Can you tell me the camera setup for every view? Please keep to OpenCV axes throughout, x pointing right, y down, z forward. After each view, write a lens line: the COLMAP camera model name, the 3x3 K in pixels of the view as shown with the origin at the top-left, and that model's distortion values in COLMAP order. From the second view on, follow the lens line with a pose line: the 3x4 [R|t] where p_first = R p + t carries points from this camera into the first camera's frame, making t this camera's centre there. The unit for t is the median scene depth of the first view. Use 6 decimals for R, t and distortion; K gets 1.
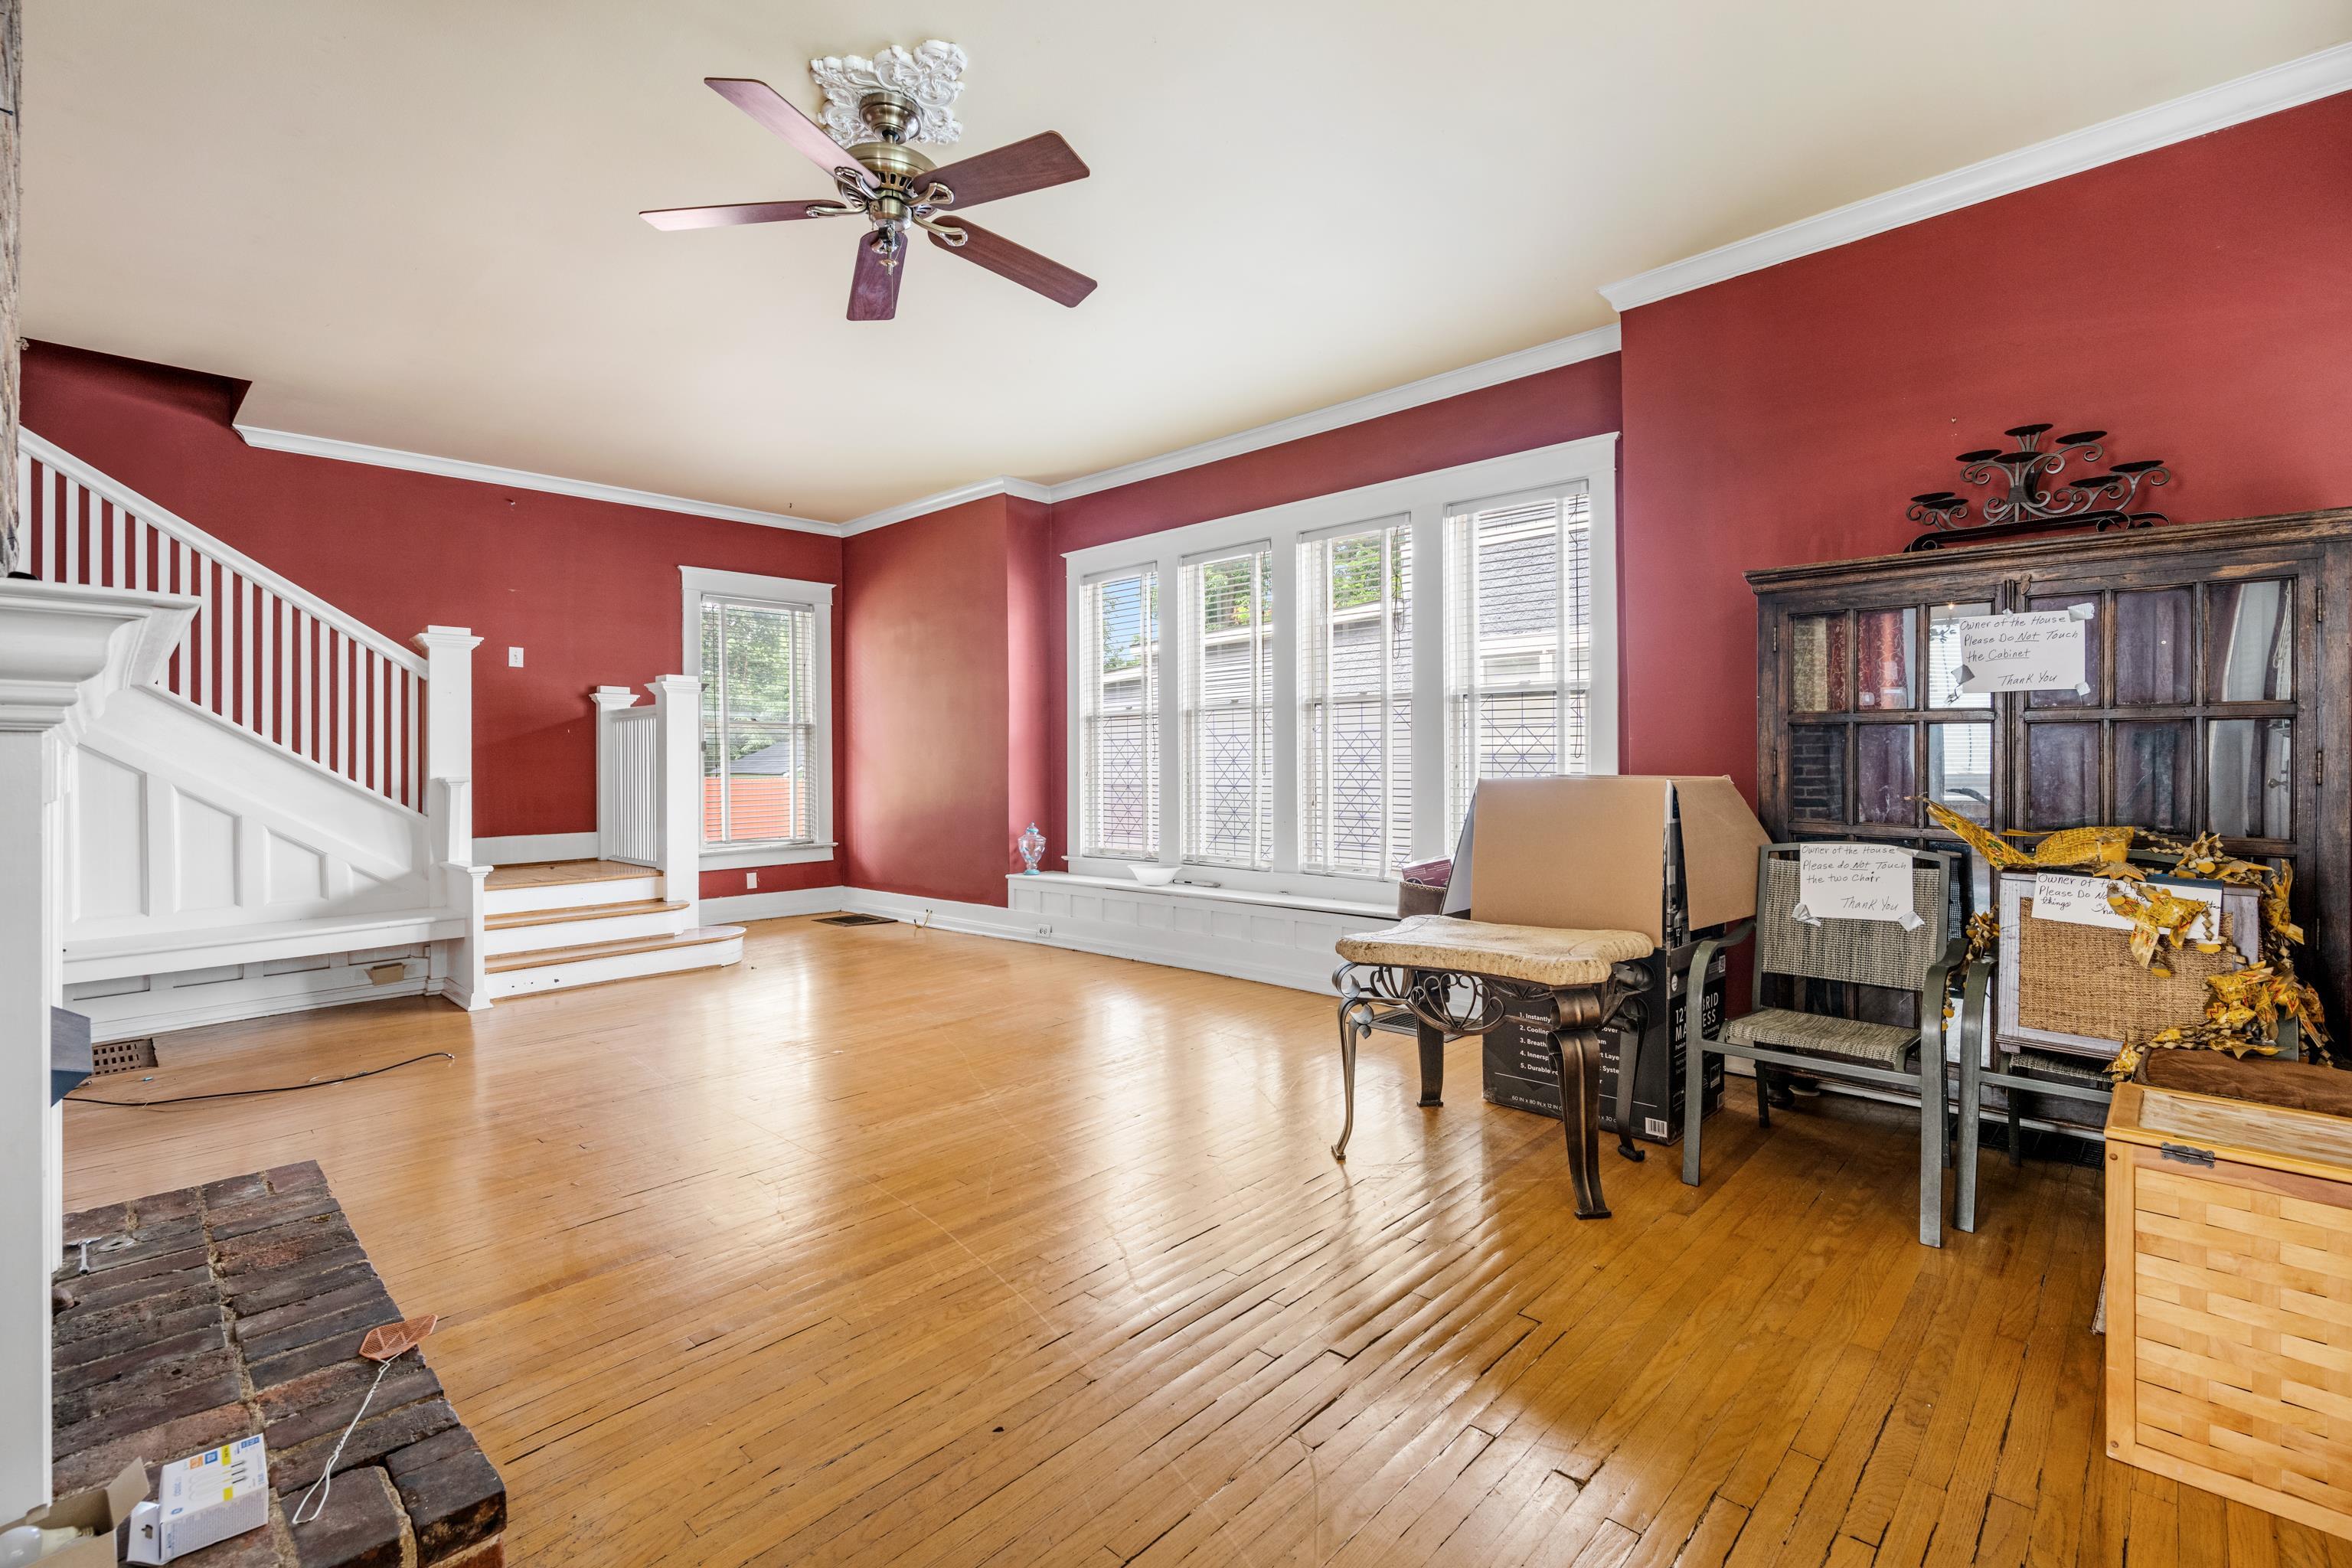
lens RADIAL K [[1044.0, 0, 1218.9], [0, 1044.0, 765.2], [0, 0, 1]] dist [0.001388, 0.000236]
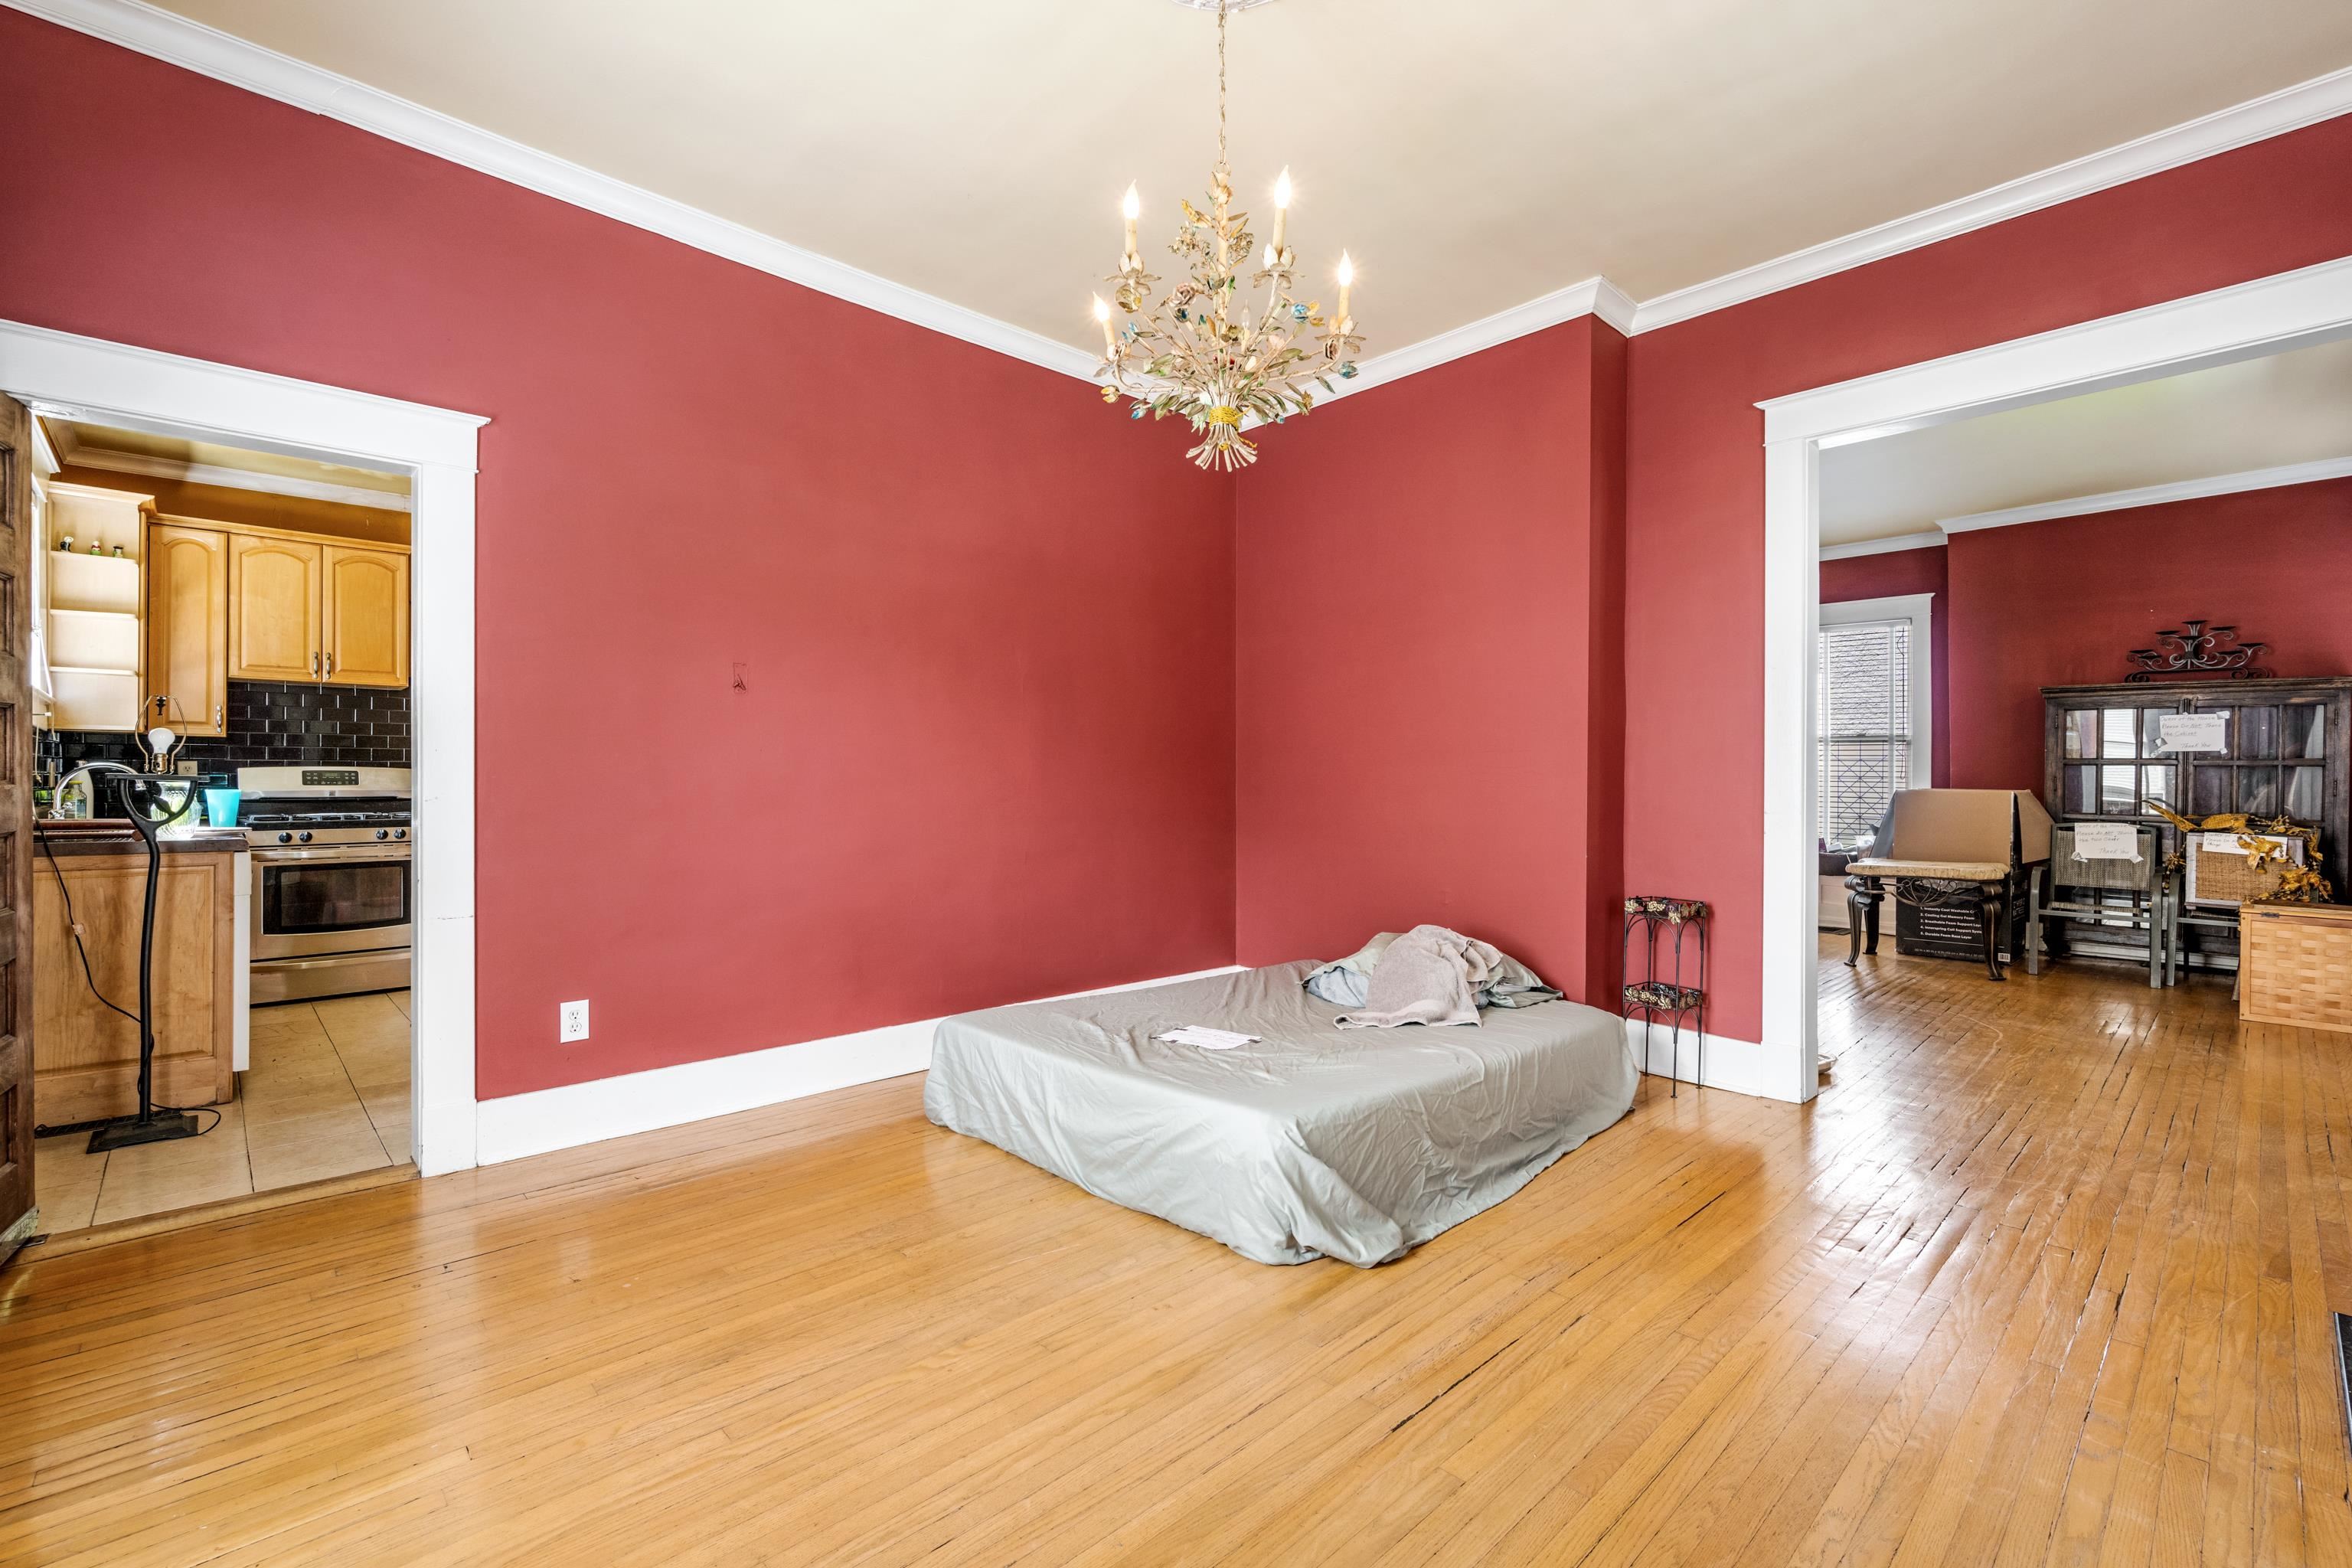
lens RADIAL K [[1035.9, 0, 1194.2], [0, 1035.9, 777.6], [0, 0, 1]] dist [-0.000242, 0.000156]
pose [[0.997735, 0.007666, -0.066827, -1.191254], [-0.007487, 0.999968, 0.002931, -0.008295], [0.066847, -0.002424, 0.997760, -1.321464]]
